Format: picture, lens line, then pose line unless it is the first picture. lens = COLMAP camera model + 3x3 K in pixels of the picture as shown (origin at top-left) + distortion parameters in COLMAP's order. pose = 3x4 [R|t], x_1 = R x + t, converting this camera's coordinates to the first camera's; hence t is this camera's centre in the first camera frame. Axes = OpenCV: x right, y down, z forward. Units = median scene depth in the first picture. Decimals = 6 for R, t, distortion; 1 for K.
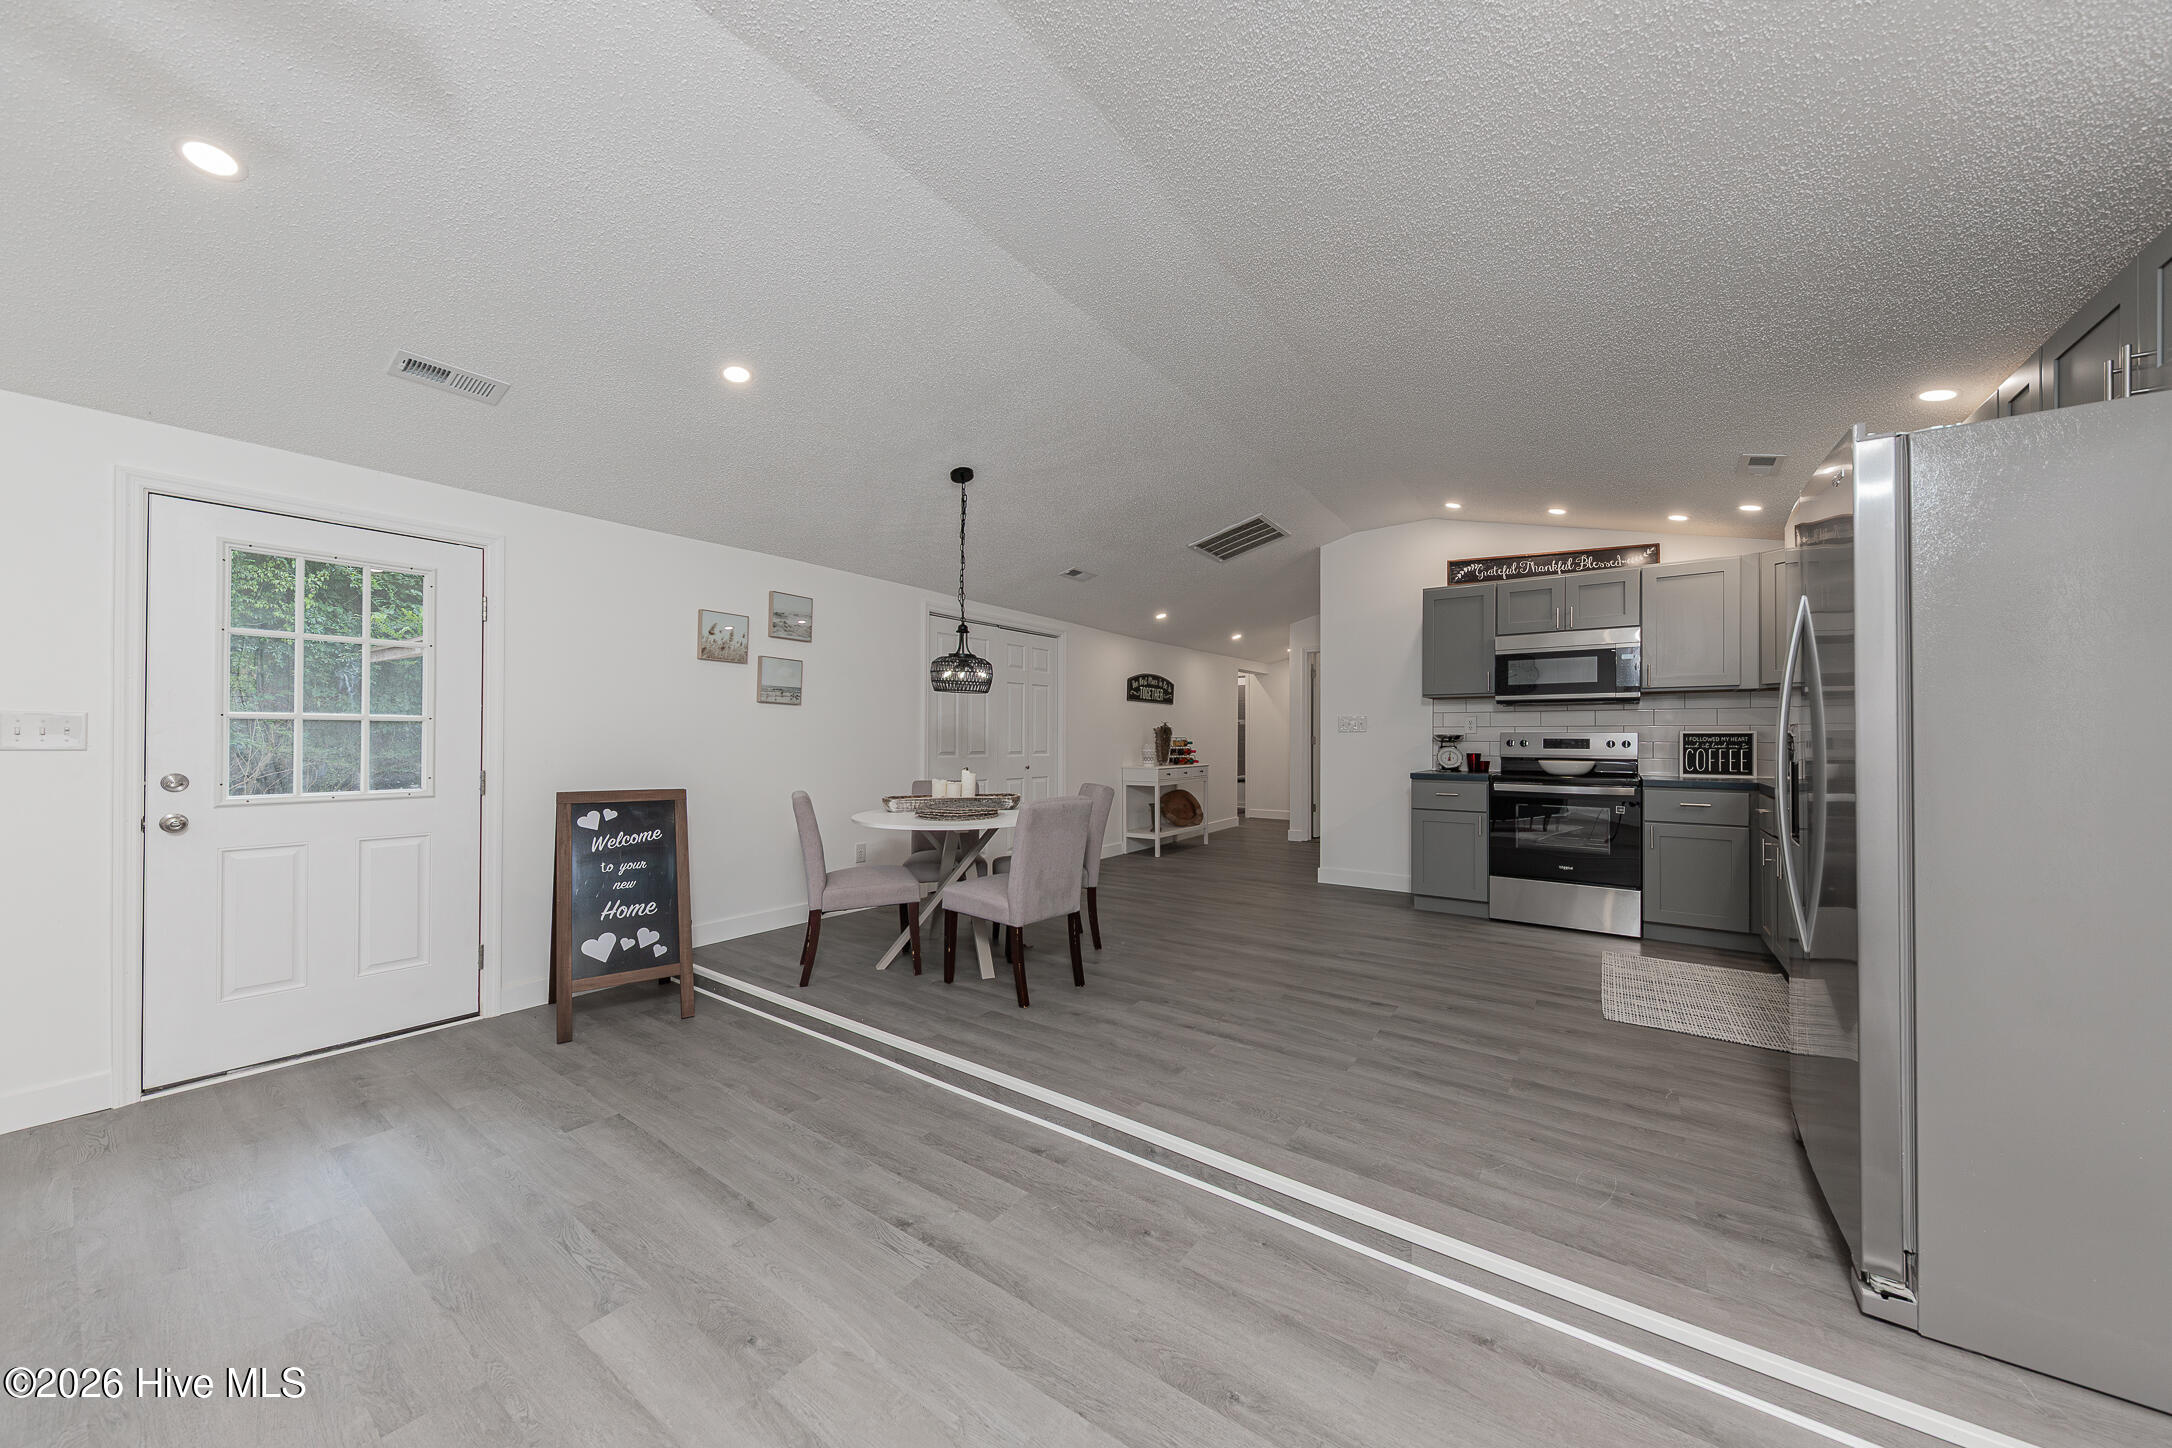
lens RADIAL K [[751.7, 0, 1093.6], [0, 751.7, 731.6], [0, 0, 1]] dist [0.015290, -0.004642]
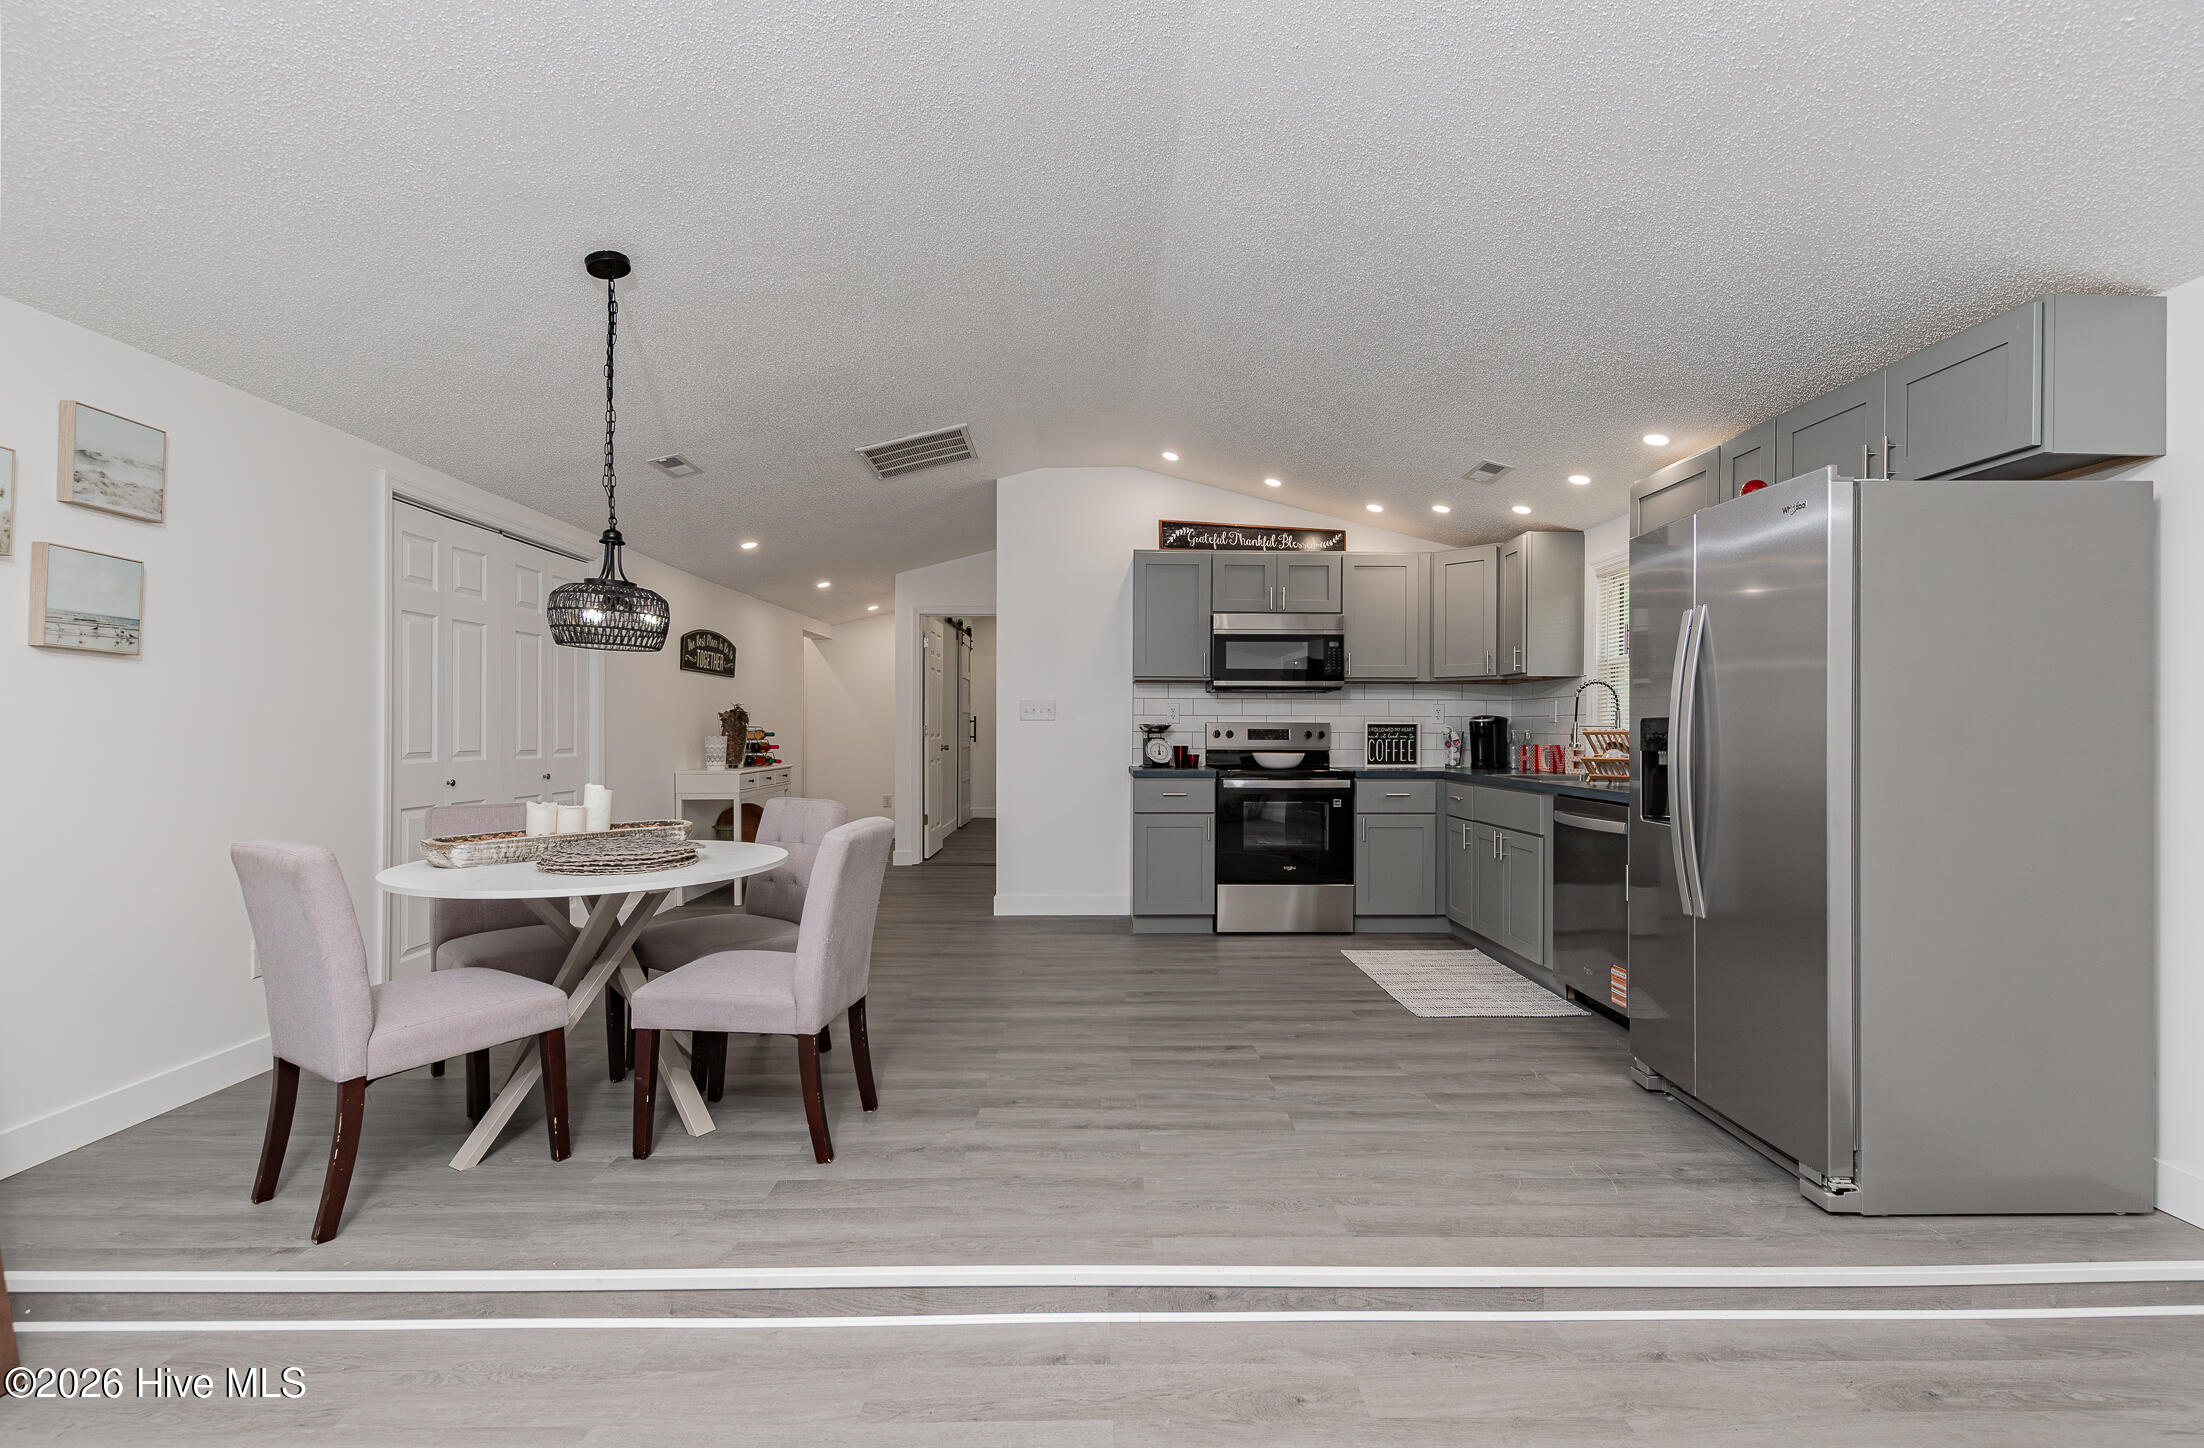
lens RADIAL K [[998.6, 0, 1123.5], [0, 998.6, 726.4], [0, 0, 1]] dist [0.003136, 0.000096]
pose [[0.801344, 0.002065, 0.598200, -0.277928], [-0.006928, 0.999959, 0.005829, 0.000202], [-0.598164, -0.008816, 0.801325, 0.138725]]
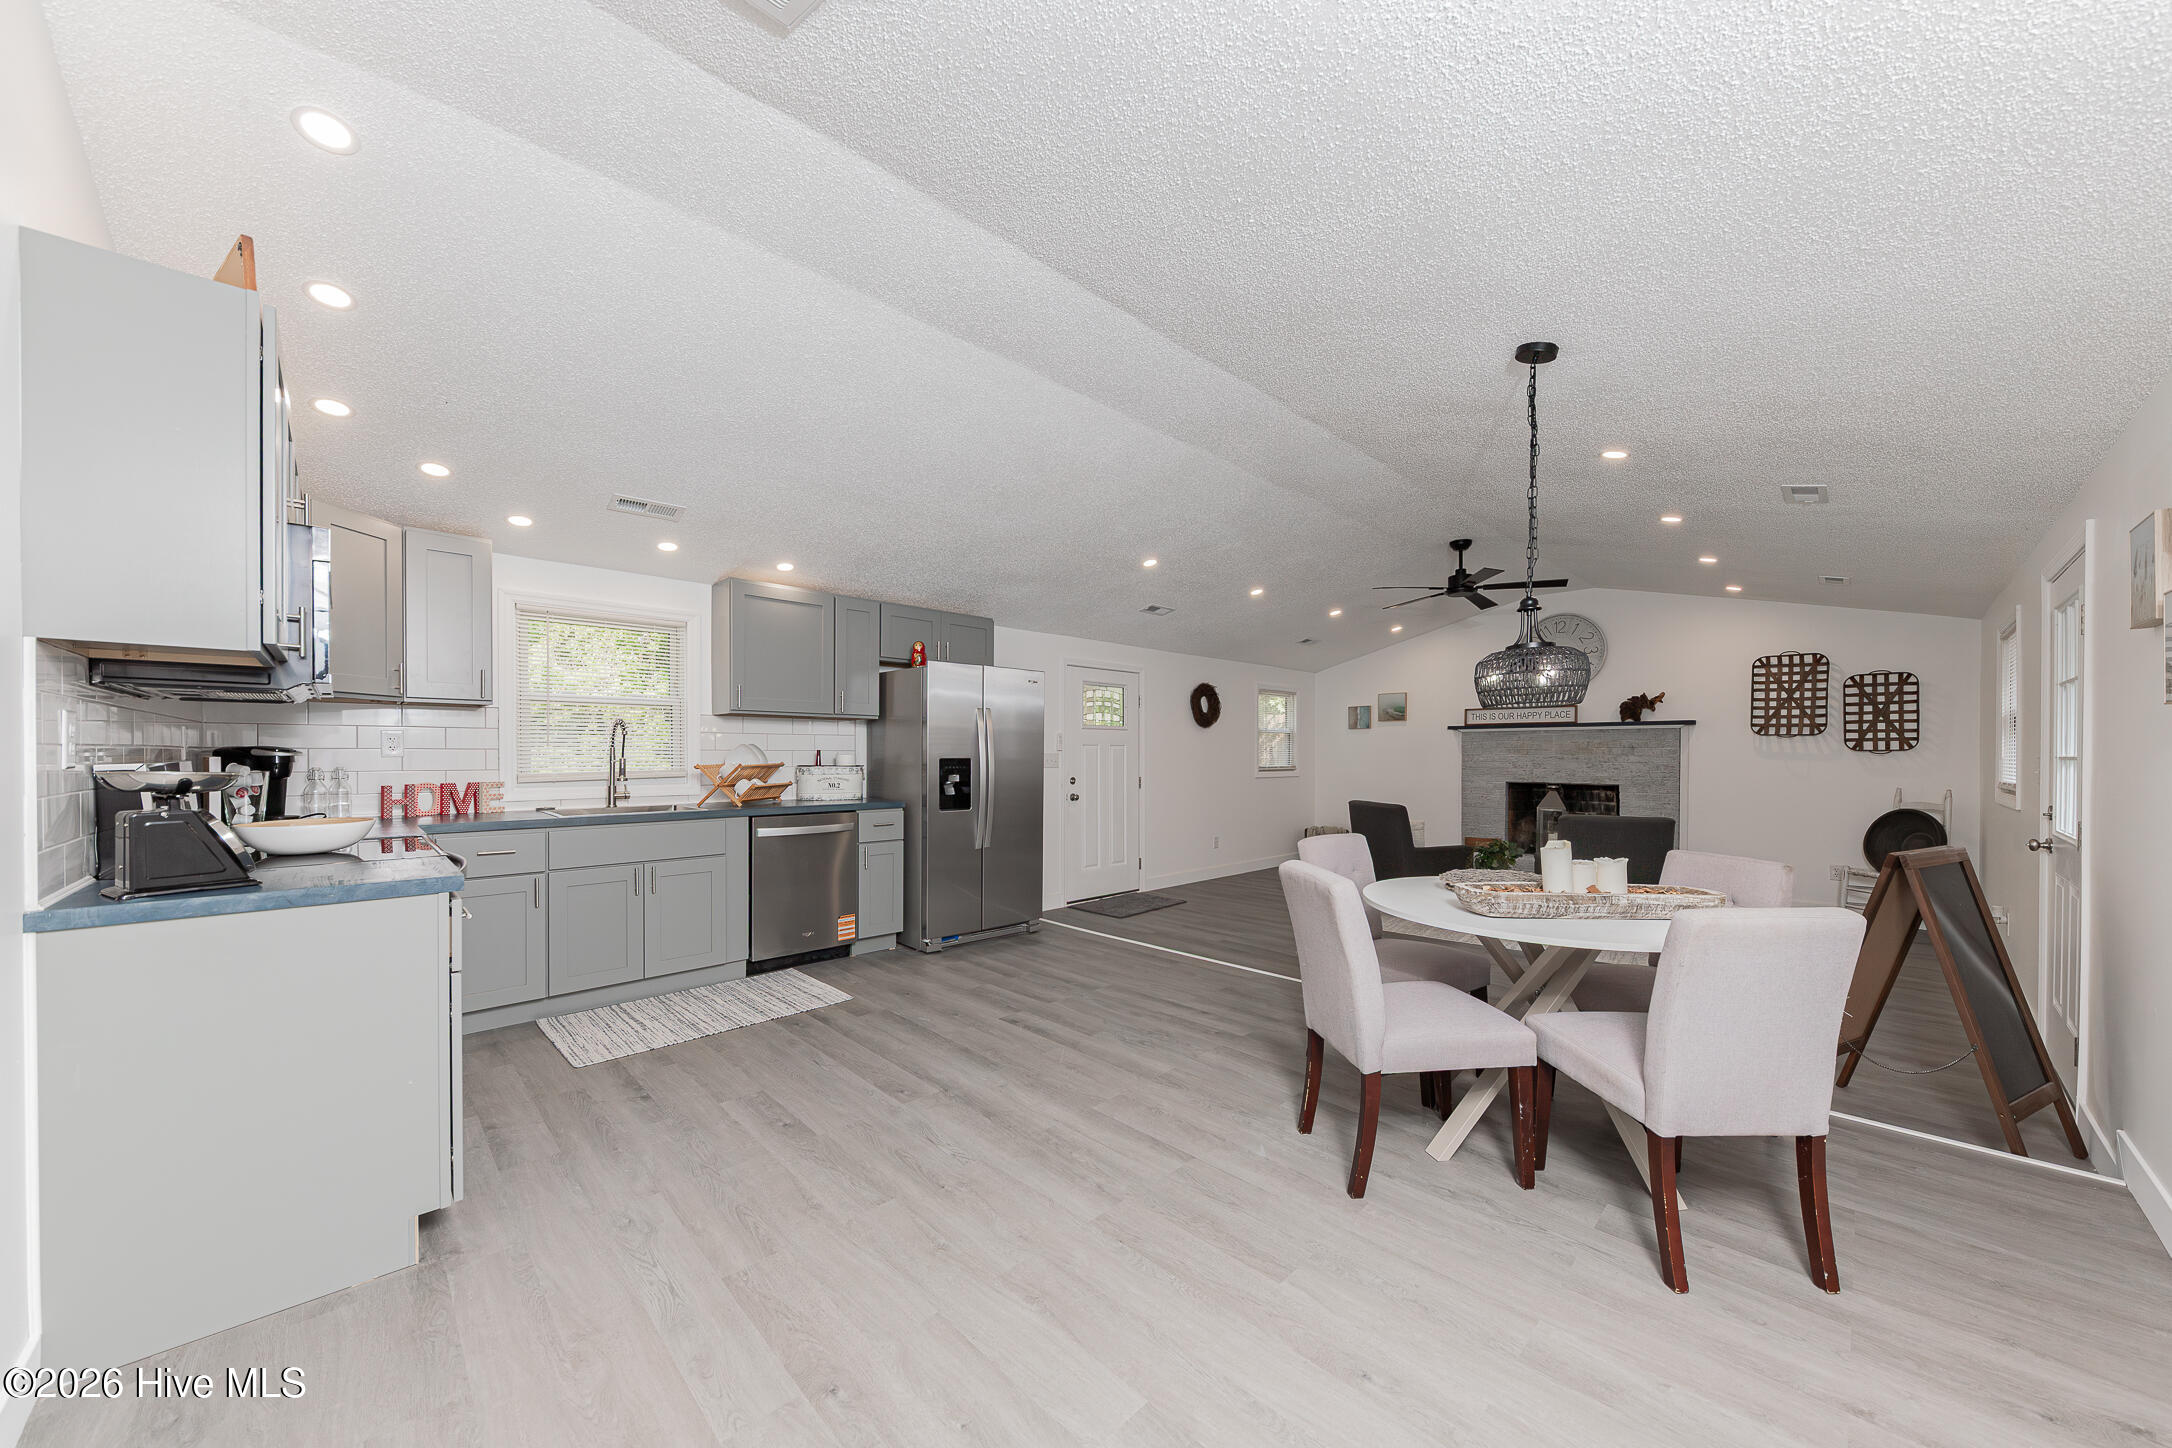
lens RADIAL K [[760.5, 0, 1093.1], [0, 760.5, 762.0], [0, 0, 1]] dist [0.017023, -0.007092]
pose [[-0.983994, -0.009213, 0.177963, 0.058929], [-0.008612, 0.999954, 0.004152, -0.004588], [-0.177993, 0.002553, -0.984028, 1.477259]]
